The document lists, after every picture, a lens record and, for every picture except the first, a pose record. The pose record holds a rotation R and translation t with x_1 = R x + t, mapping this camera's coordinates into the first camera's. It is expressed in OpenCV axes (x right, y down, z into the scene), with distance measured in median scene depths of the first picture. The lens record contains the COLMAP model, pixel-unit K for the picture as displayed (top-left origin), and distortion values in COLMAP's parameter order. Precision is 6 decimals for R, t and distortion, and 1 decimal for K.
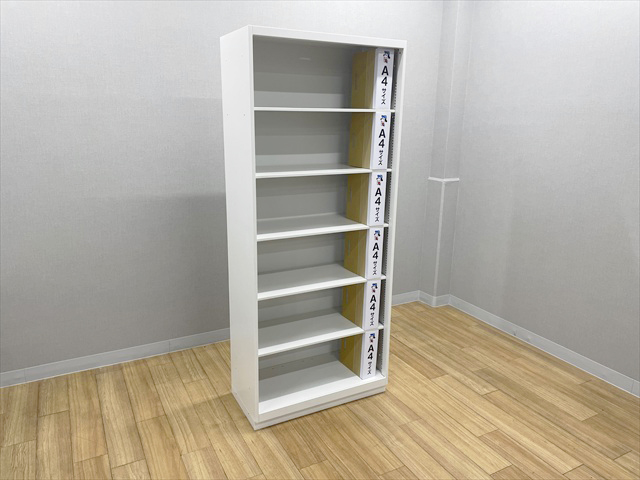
lens RADIAL K [[490.3, 0, 319.7], [0, 490.3, 239.8], [0, 0, 1]] dist [-0.002305, -0.002277]
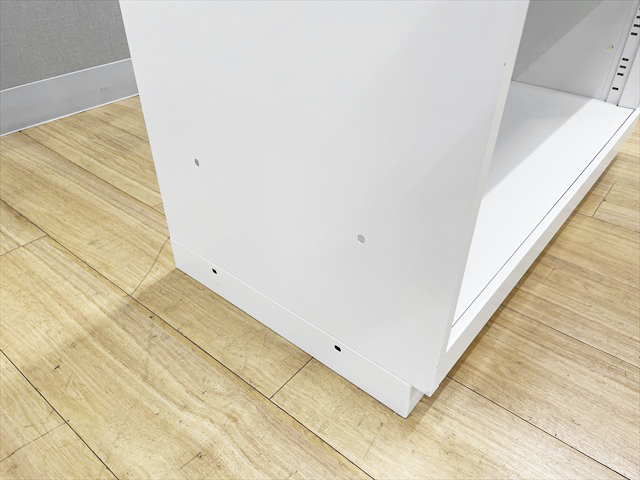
lens RADIAL K [[490.3, 0, 321.2], [0, 490.3, 241.0], [0, 0, 1]] dist [-0.002305, -0.002277]
pose [[0.918260, -0.235269, 0.318507, -0.190392], [0.101038, 0.916942, 0.386017, 0.213506], [-0.382870, -0.322283, 0.865762, 0.770533]]
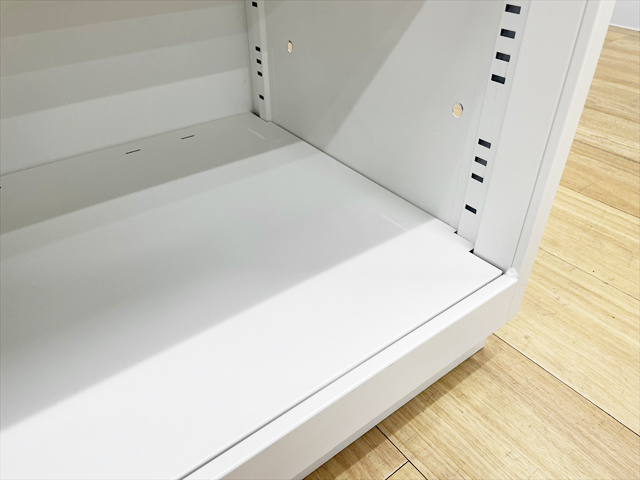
lens RADIAL K [[490.3, 0, 319.4], [0, 490.3, 238.6], [0, 0, 1]] dist [-0.002305, -0.002277]
pose [[0.983960, -0.113067, 0.137982, 0.070548], [0.054350, 0.926716, 0.371811, 0.223477], [-0.169910, -0.358348, 0.917996, 0.900851]]
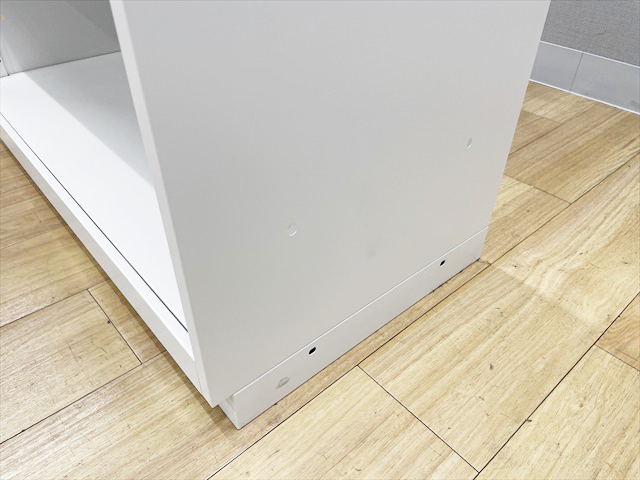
lens RADIAL K [[490.3, 0, 320.1], [0, 490.3, 240.2], [0, 0, 1]] dist [-0.002305, -0.002277]
pose [[0.242246, 0.583160, -0.775397, 0.234349], [-0.257976, 0.809148, 0.527947, 0.173947], [0.935289, 0.072140, 0.346454, 0.987498]]
